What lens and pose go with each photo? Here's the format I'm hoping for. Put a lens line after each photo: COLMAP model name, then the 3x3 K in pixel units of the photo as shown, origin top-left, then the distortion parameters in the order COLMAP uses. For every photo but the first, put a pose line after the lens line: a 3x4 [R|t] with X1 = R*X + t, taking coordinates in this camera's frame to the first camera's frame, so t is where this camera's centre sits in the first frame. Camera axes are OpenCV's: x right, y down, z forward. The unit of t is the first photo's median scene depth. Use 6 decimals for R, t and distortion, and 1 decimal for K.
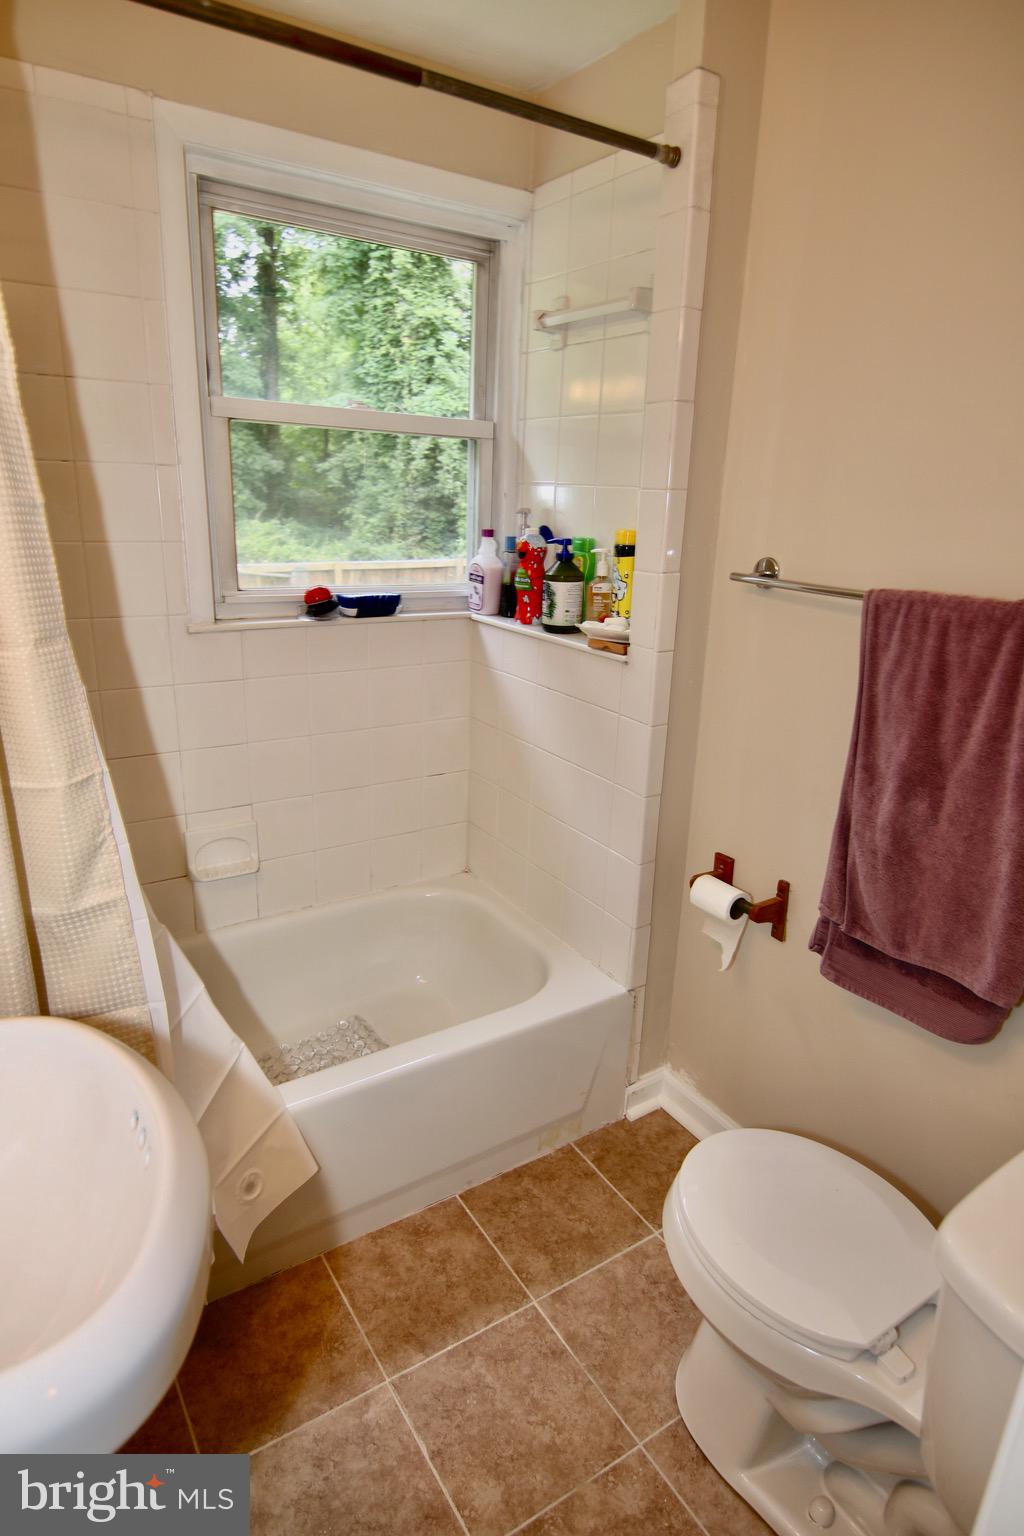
lens RADIAL K [[866.5, 0, 508.3], [0, 866.5, 775.5], [0, 0, 1]] dist [0.006945, -0.025790]
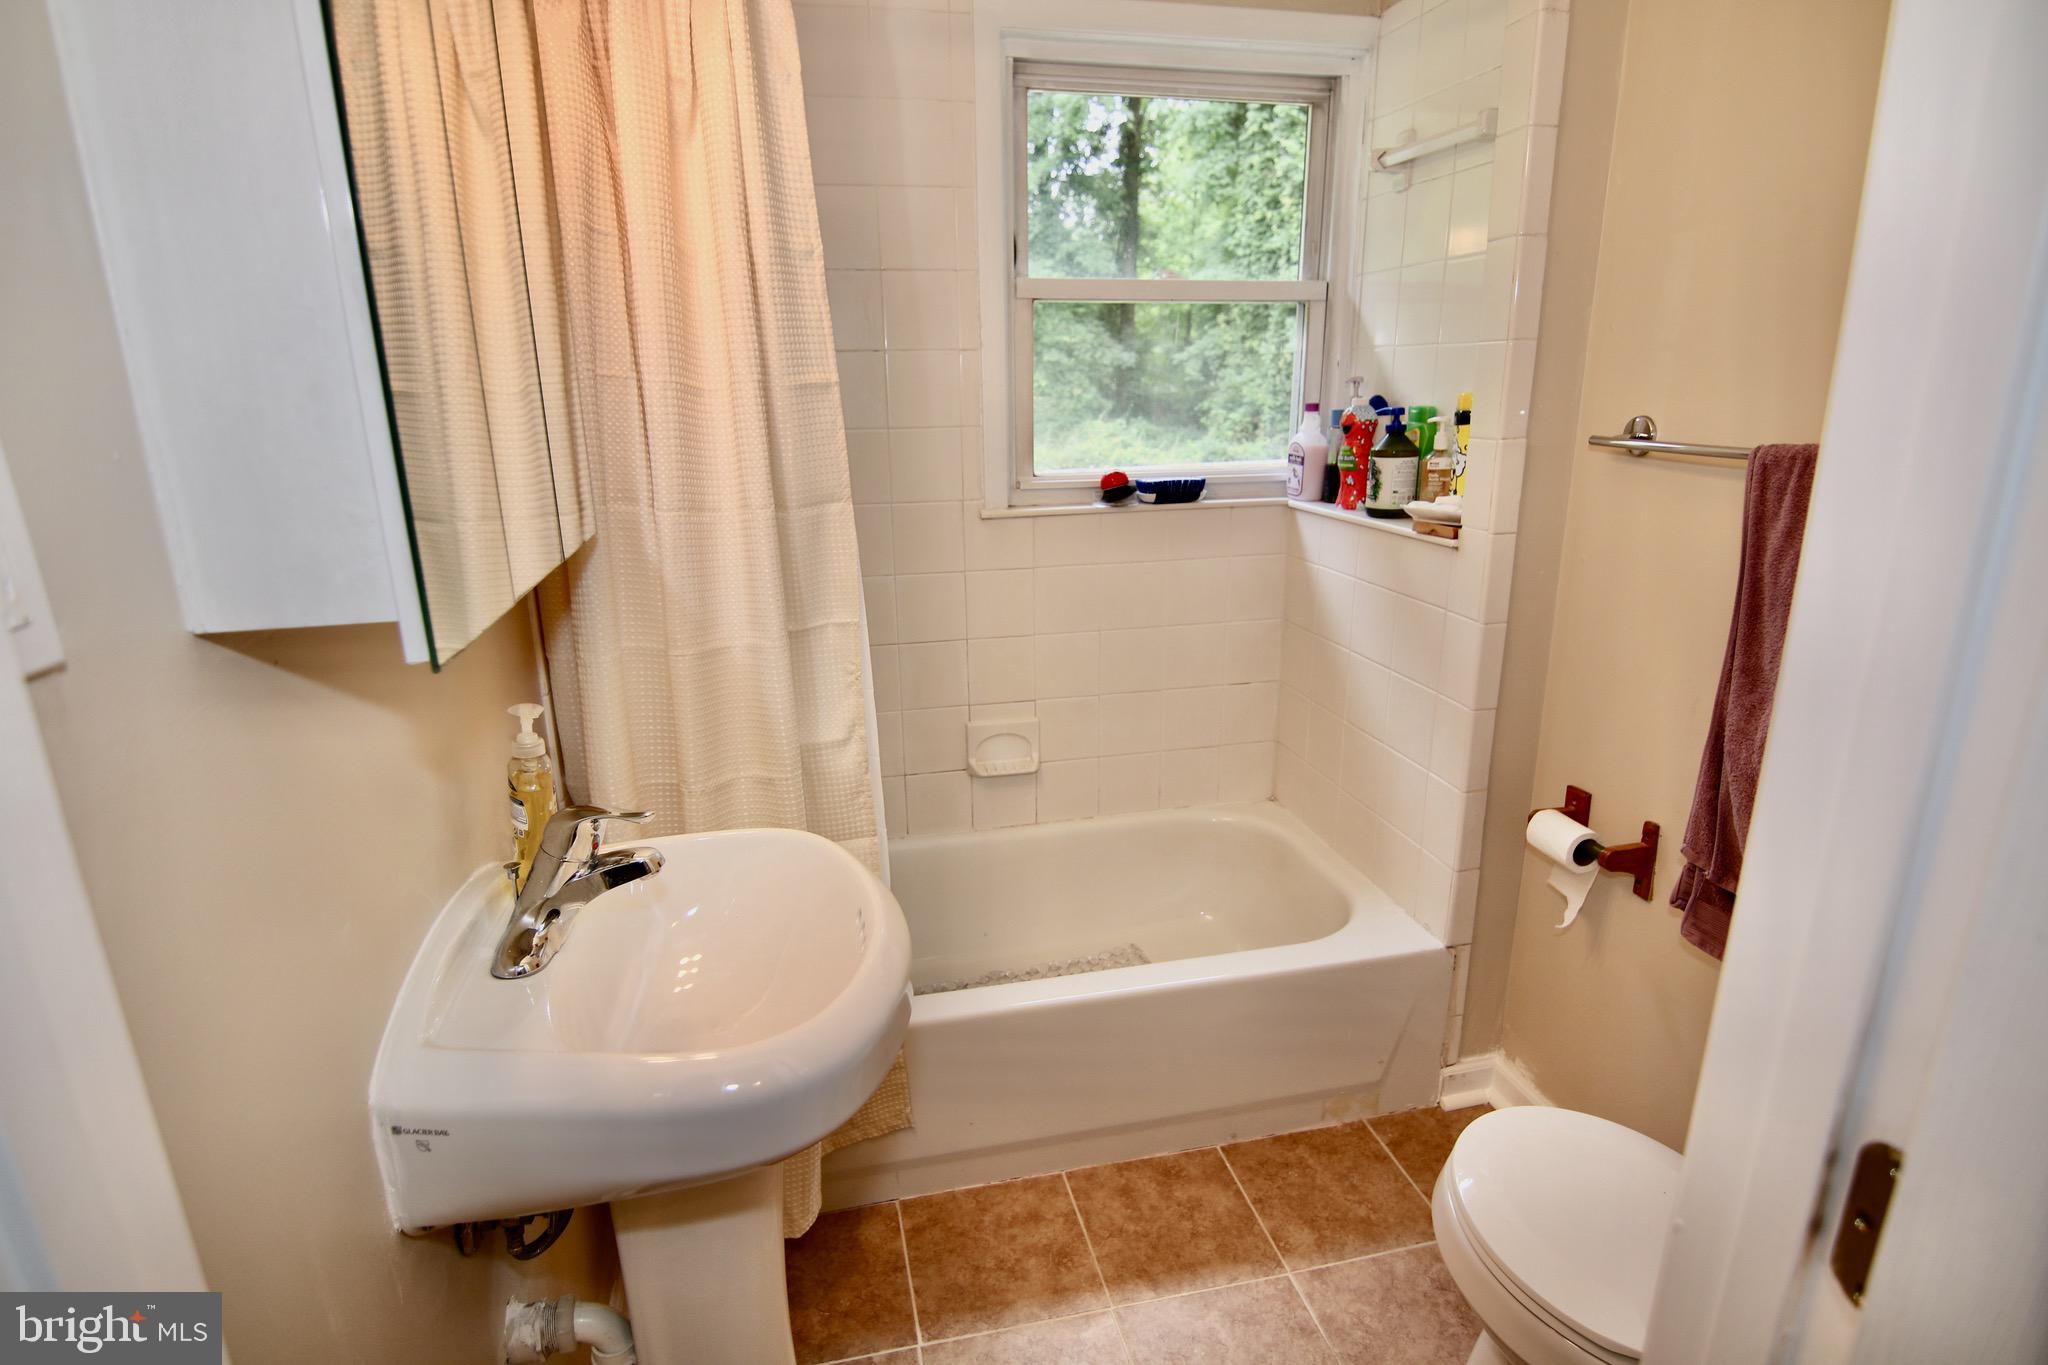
lens RADIAL K [[1046.2, 0, 1014.9], [0, 1046.2, 690.2], [0, 0, 1]] dist [-0.002007, -0.015554]
pose [[0.935217, 0.050905, -0.350396, 0.087622], [-0.062885, 0.997758, -0.022890, 0.051342], [0.348445, 0.043441, 0.936322, -0.083040]]
